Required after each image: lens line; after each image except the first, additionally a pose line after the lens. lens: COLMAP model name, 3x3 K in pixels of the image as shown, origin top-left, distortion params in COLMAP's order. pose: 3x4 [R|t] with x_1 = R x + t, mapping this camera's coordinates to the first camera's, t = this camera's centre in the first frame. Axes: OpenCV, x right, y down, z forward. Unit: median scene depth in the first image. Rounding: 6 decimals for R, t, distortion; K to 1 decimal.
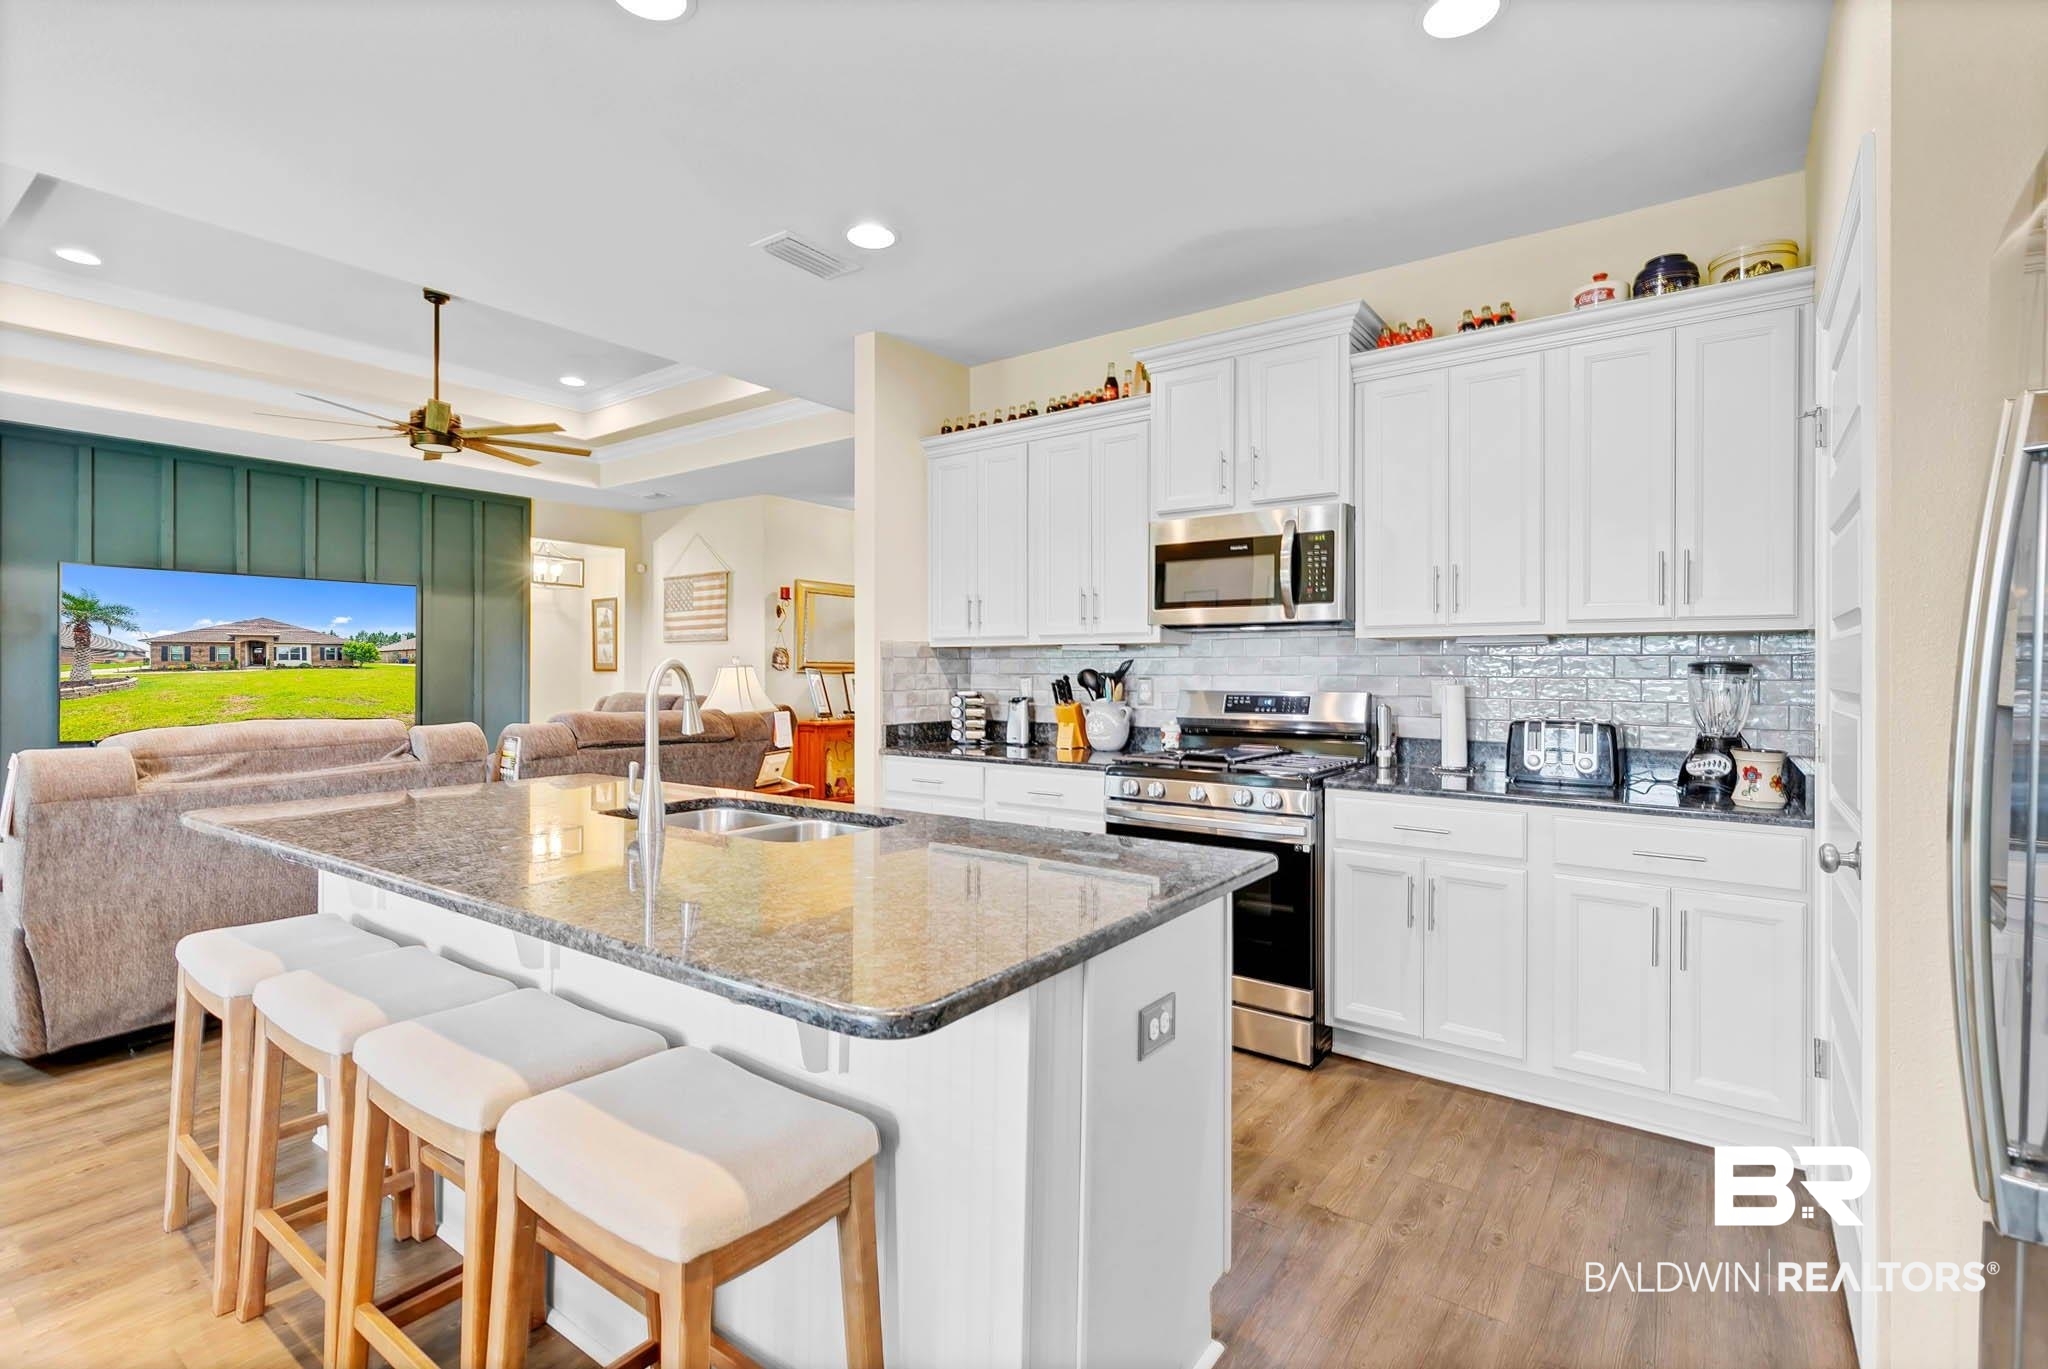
lens RADIAL K [[939.5, 0, 1034.2], [0, 939.5, 663.7], [0, 0, 1]] dist [0.003109, 0.000177]
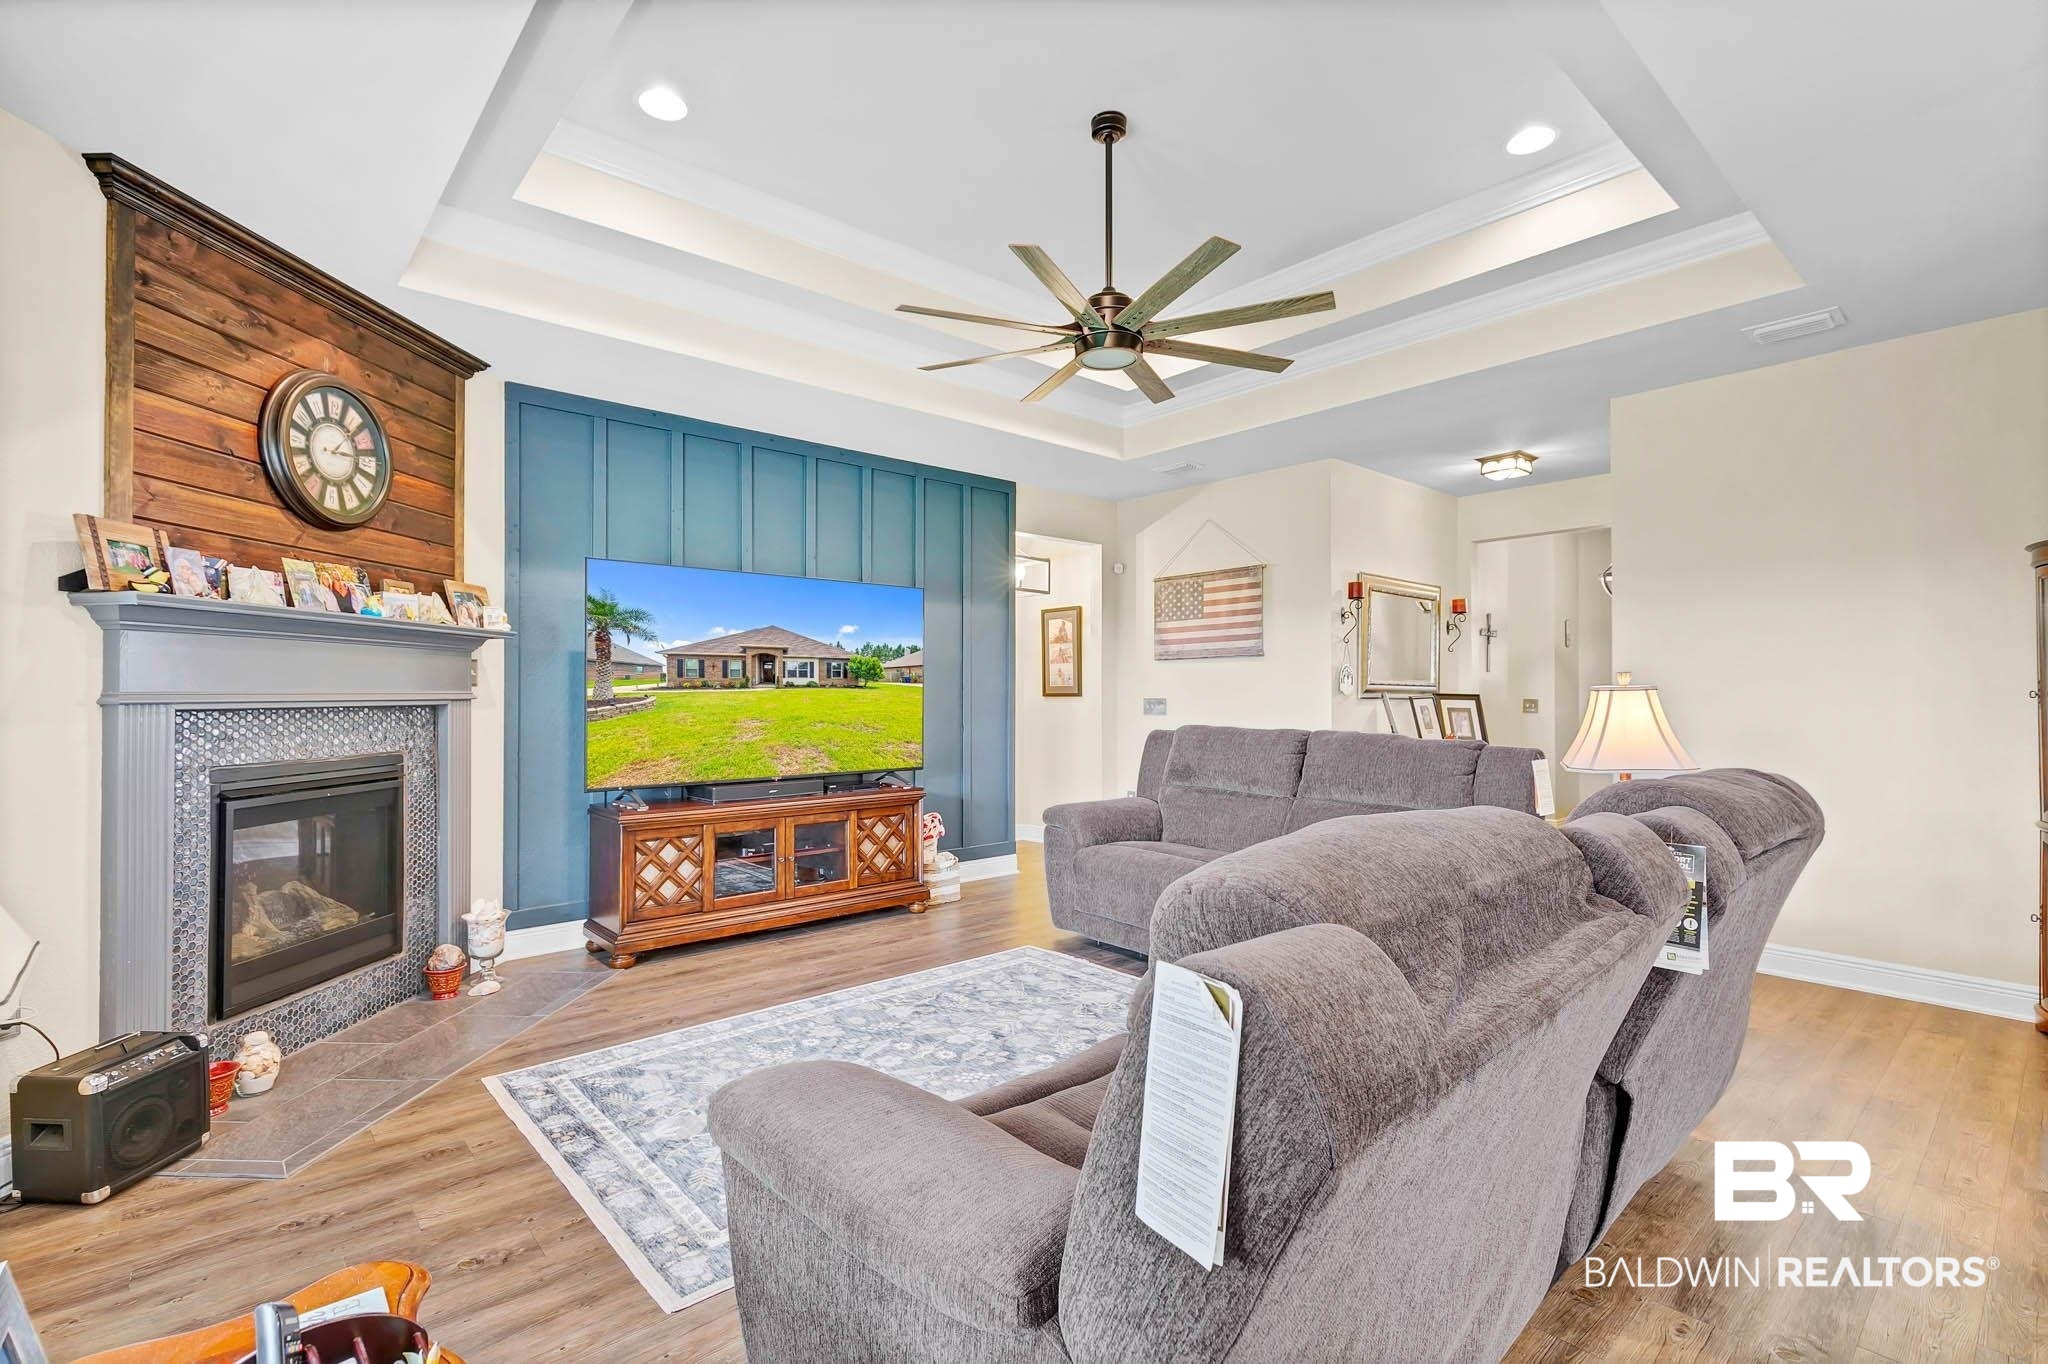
lens RADIAL K [[915.0, 0, 1024.0], [0, 915.0, 682.0], [0, 0, 1]] dist [0.000379, 0.000192]
pose [[0.973622, 0.001553, -0.228162, -0.671514], [-0.004429, 0.999917, -0.012092, 0.013946], [0.228125, 0.012784, 0.973548, 0.438192]]
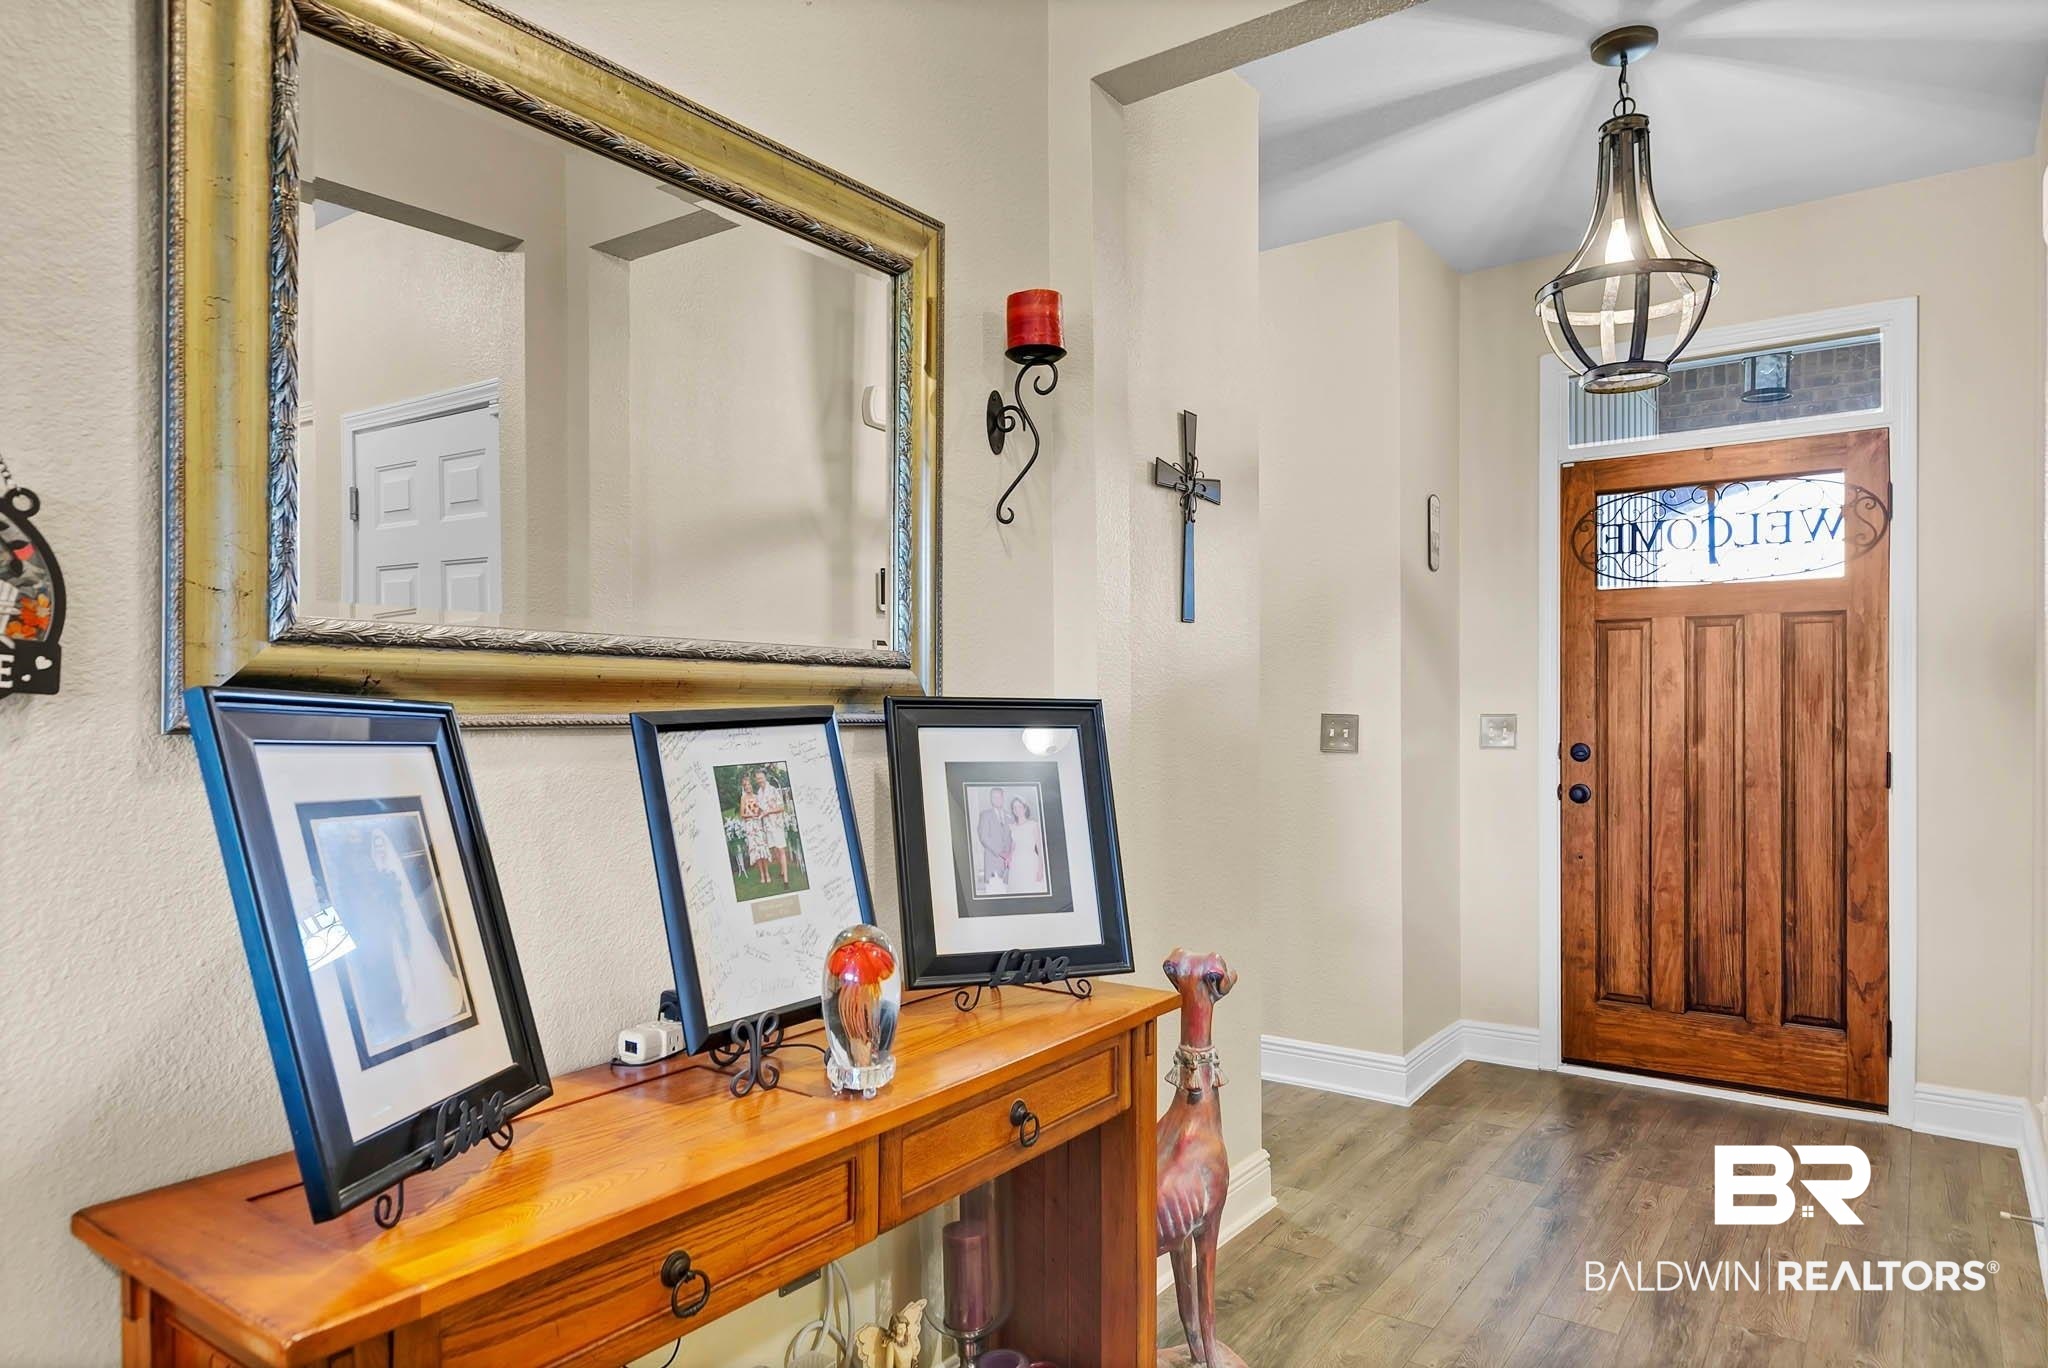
lens RADIAL K [[1188.4, 0, 1024.0], [0, 1188.4, 684.0], [0, 0, 1]] dist [0.000082, 0.000093]
pose [[0.999920, 0.004926, -0.011612, -0.302726], [-0.005087, 0.999891, -0.013894, 0.012600], [0.011542, 0.013952, 0.999836, 1.650240]]
